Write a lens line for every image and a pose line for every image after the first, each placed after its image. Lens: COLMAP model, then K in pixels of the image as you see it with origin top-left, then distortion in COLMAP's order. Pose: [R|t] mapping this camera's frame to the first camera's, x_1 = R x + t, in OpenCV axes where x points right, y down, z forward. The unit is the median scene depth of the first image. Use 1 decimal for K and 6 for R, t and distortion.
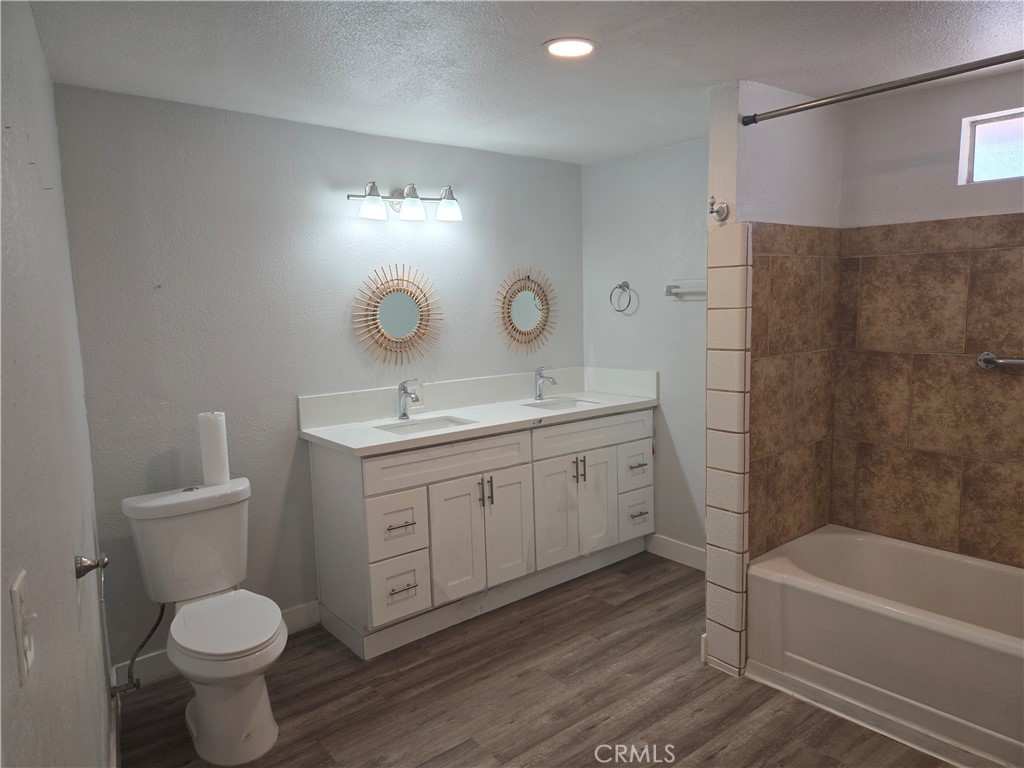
lens RADIAL K [[687.8, 0, 512.0], [0, 687.8, 384.0], [0, 0, 1]] dist [0.029401, -0.030900]
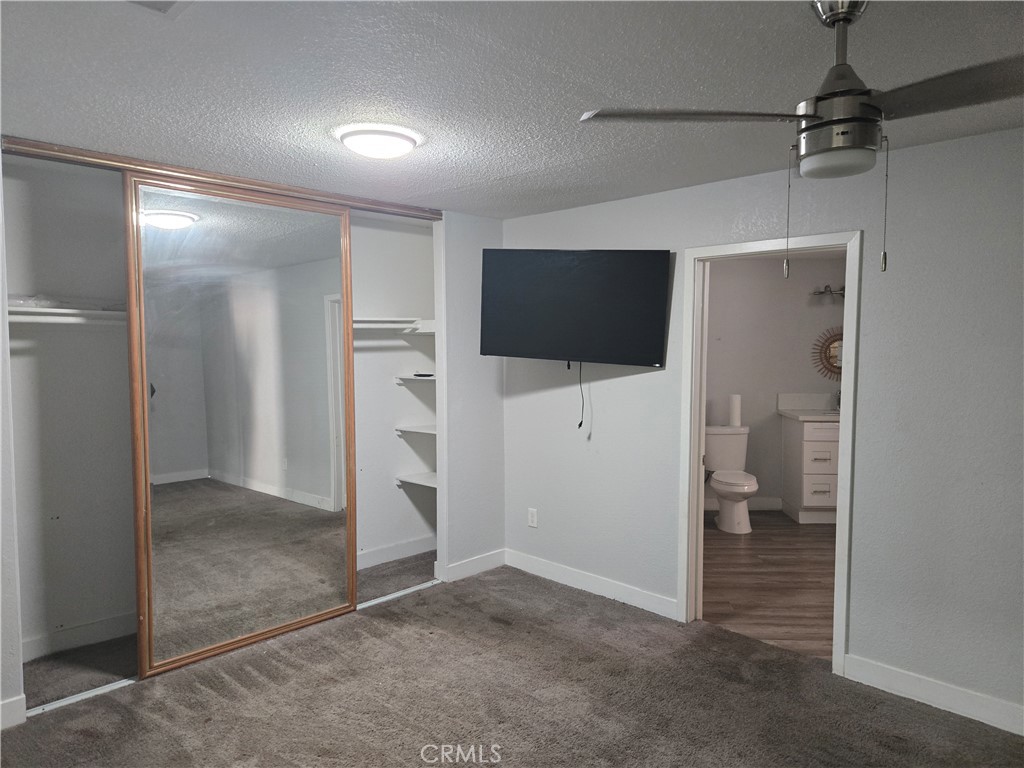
lens RADIAL K [[687.8, 0, 512.0], [0, 687.8, 384.0], [0, 0, 1]] dist [0.029401, -0.030900]
pose [[0.751005, 0.070851, -0.656485, 0.463328], [-0.088837, 0.996029, 0.005869, 0.062890], [0.654294, 0.053913, 0.754316, -1.103277]]
